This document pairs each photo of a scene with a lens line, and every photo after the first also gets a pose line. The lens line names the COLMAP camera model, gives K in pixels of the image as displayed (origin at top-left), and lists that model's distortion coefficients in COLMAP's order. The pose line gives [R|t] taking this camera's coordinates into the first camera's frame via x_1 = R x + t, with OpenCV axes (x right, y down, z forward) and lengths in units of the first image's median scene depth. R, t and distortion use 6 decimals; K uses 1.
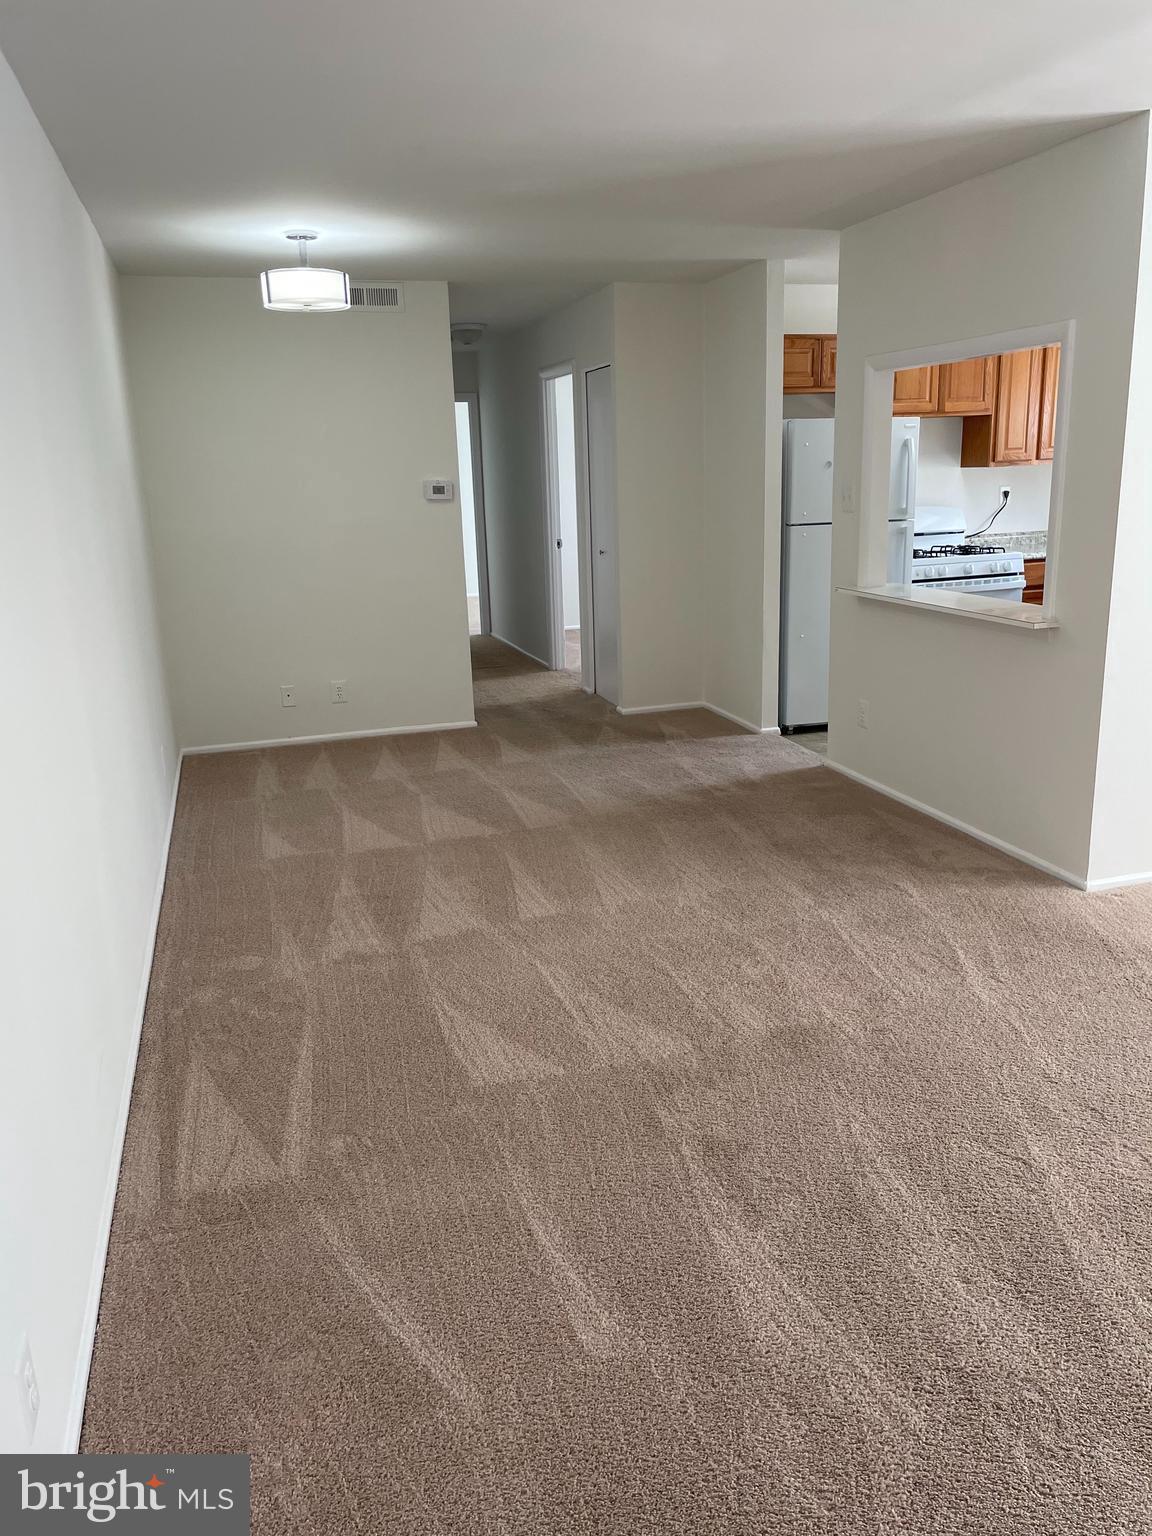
lens RADIAL K [[1167.9, 0, 583.5], [0, 1167.9, 765.3], [0, 0, 1]] dist [0.076052, -0.098525]
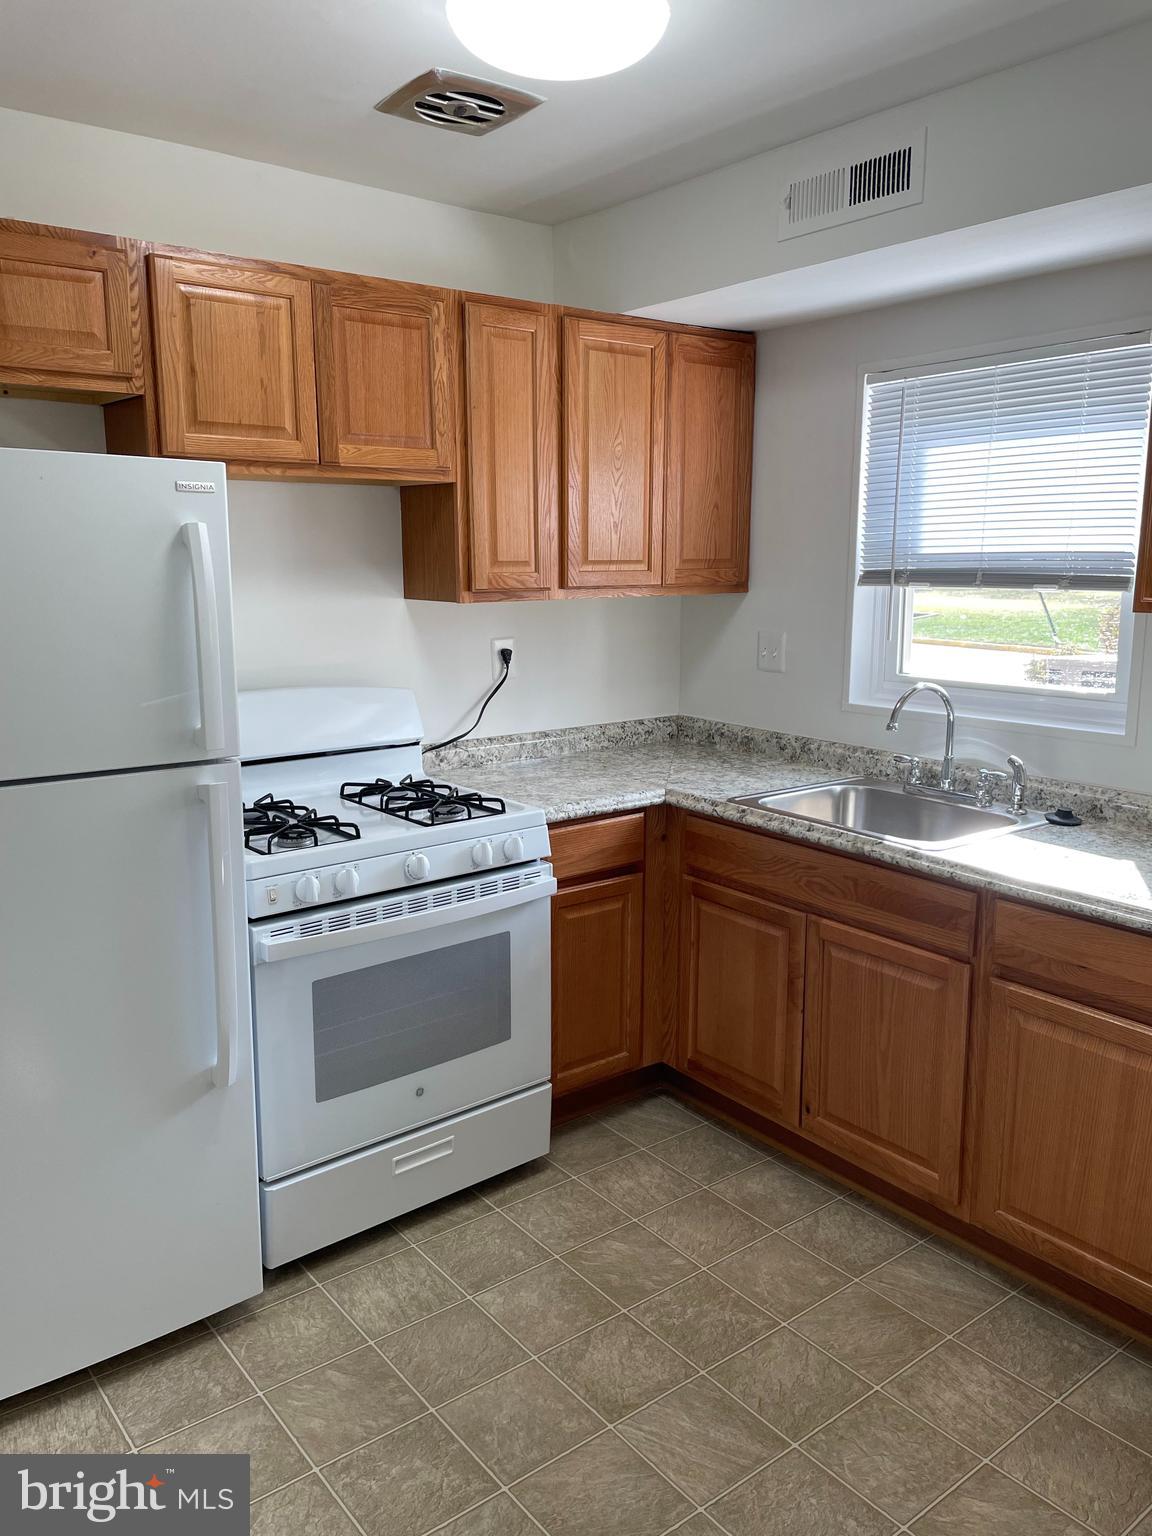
lens RADIAL K [[1167.9, 0, 579.1], [0, 1167.9, 758.8], [0, 0, 1]] dist [0.076052, -0.098525]
pose [[0.932250, -0.030956, 0.360488, 0.229633], [0.062157, 0.995223, -0.075280, -0.161790], [-0.356436, 0.092587, 0.929721, 0.594939]]
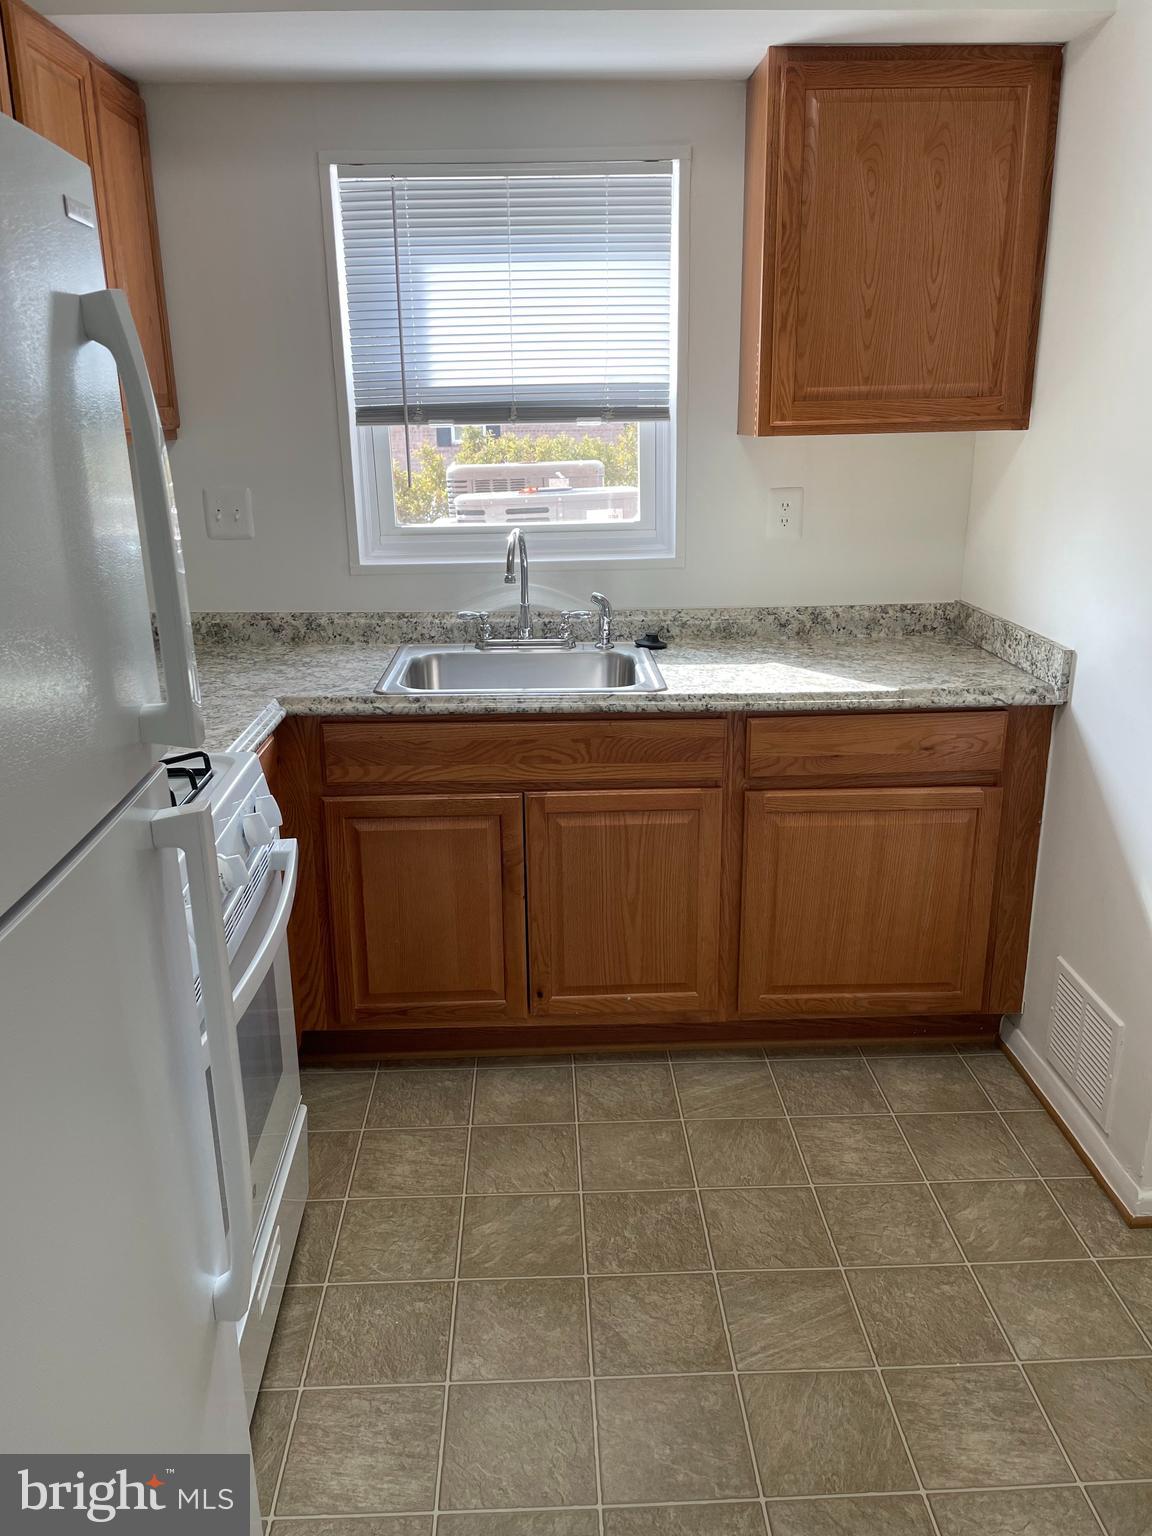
lens RADIAL K [[1167.9, 0, 580.9], [0, 1167.9, 761.5], [0, 0, 1]] dist [0.076052, -0.098525]
pose [[0.255541, -0.256748, 0.932083, 0.112182], [0.250399, 0.948772, 0.192695, -0.209705], [-0.933809, 0.184152, 0.306740, 0.817293]]
